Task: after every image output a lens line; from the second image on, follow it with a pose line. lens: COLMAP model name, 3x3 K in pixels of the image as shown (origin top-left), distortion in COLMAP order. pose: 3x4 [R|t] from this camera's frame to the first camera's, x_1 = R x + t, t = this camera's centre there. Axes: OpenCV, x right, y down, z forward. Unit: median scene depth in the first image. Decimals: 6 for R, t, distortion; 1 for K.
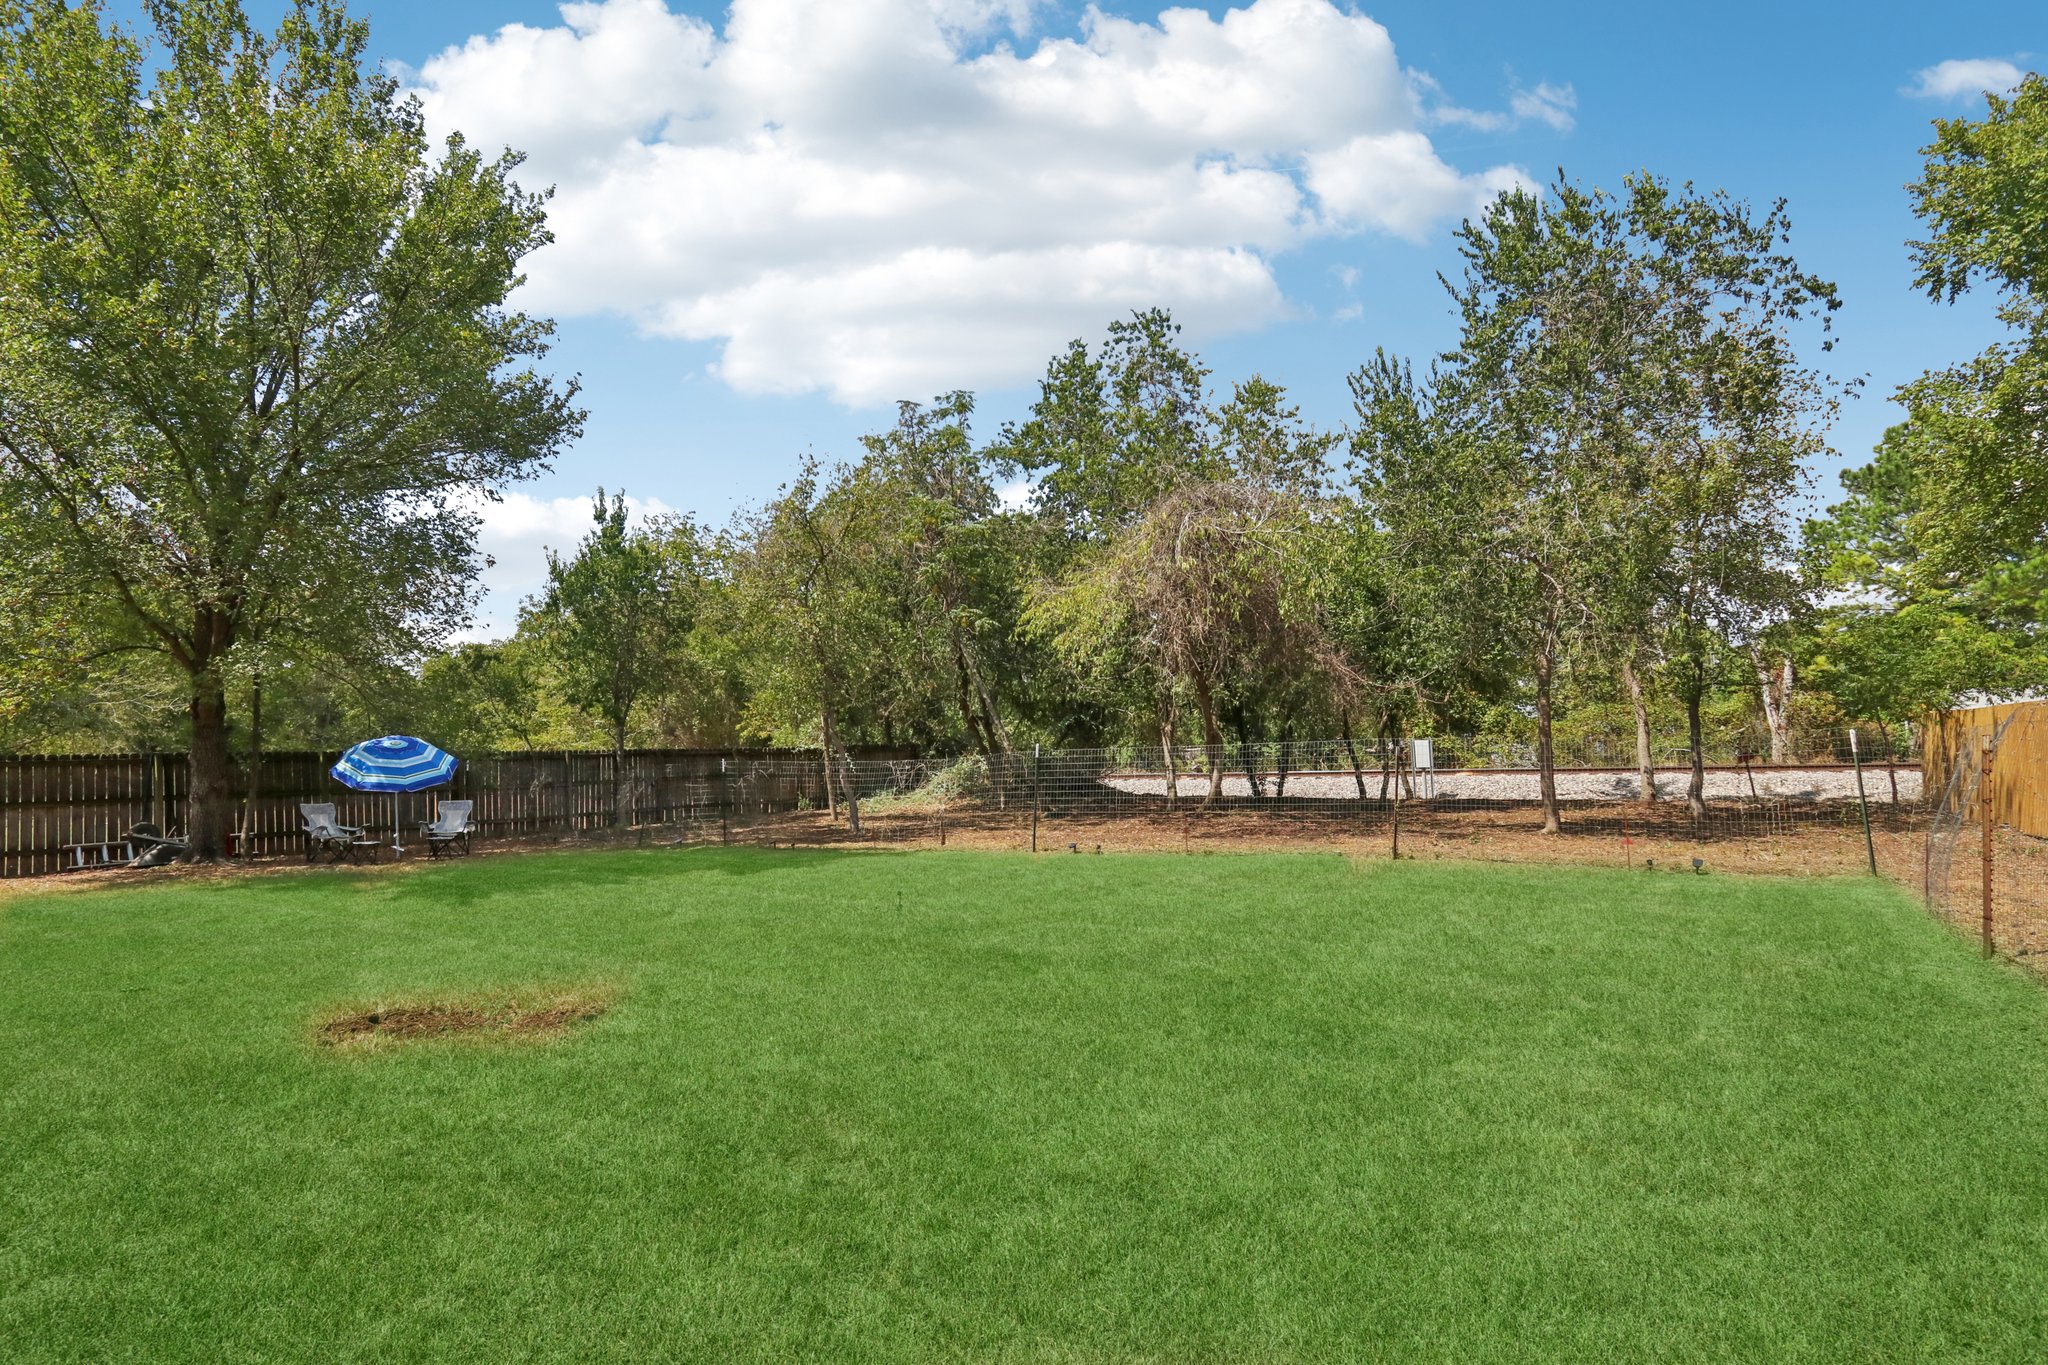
lens RADIAL K [[977.6, 0, 1032.0], [0, 977.6, 695.5], [0, 0, 1]] dist [-0.015734, -0.001866]
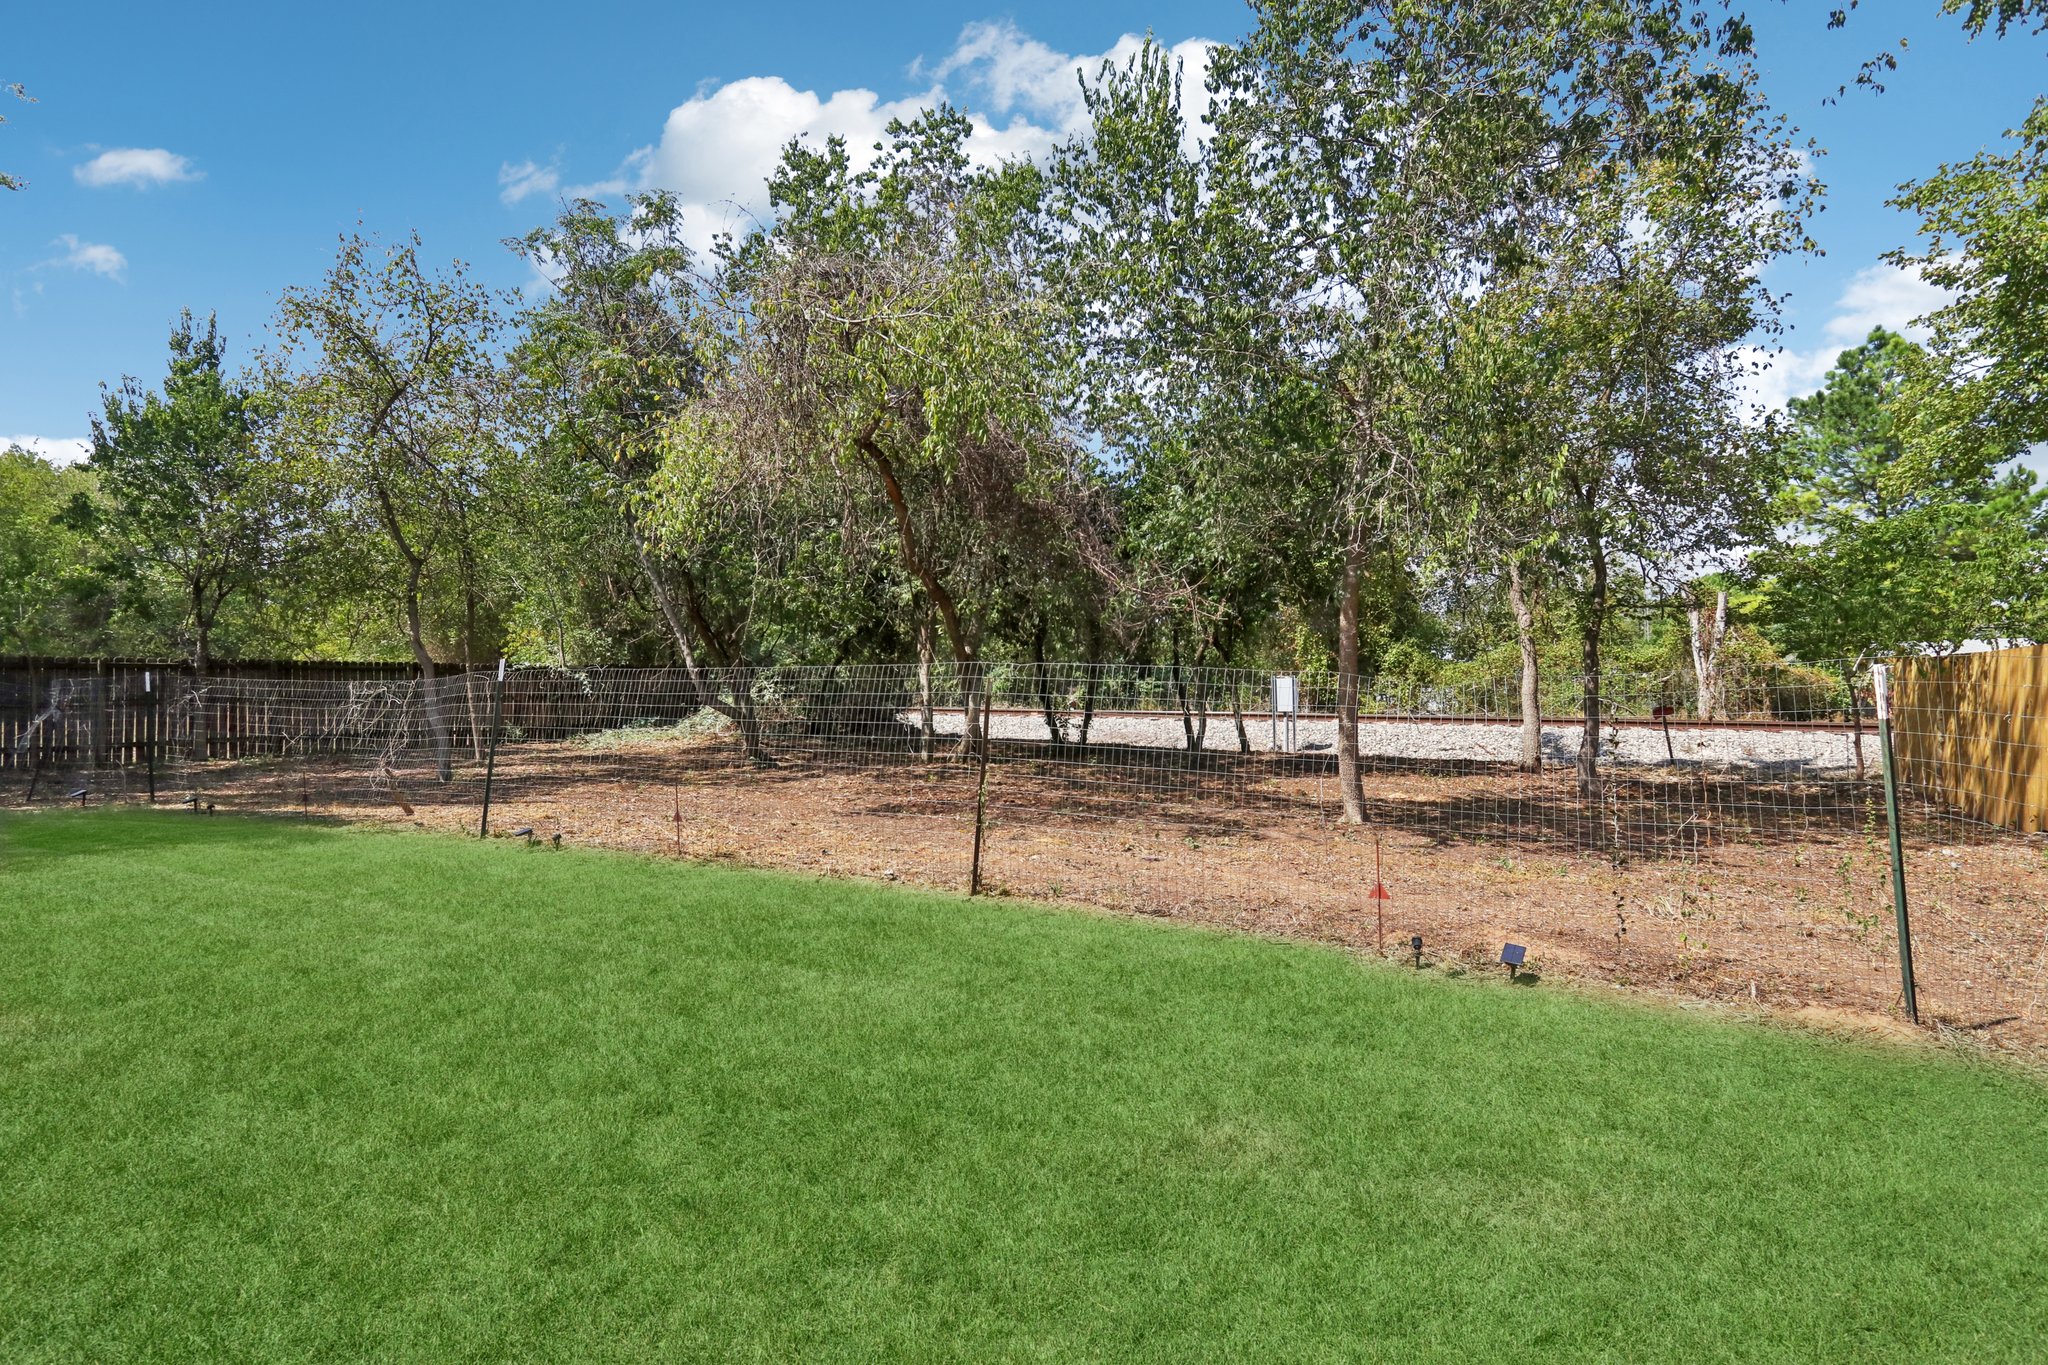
lens RADIAL K [[977.6, 0, 1017.0], [0, 977.6, 669.5], [0, 0, 1]] dist [-0.015734, -0.001866]
pose [[0.998797, 0.028552, 0.039865, 0.162925], [-0.030225, 0.998659, 0.042026, 0.012323], [-0.038611, -0.043180, 0.998321, 0.214779]]
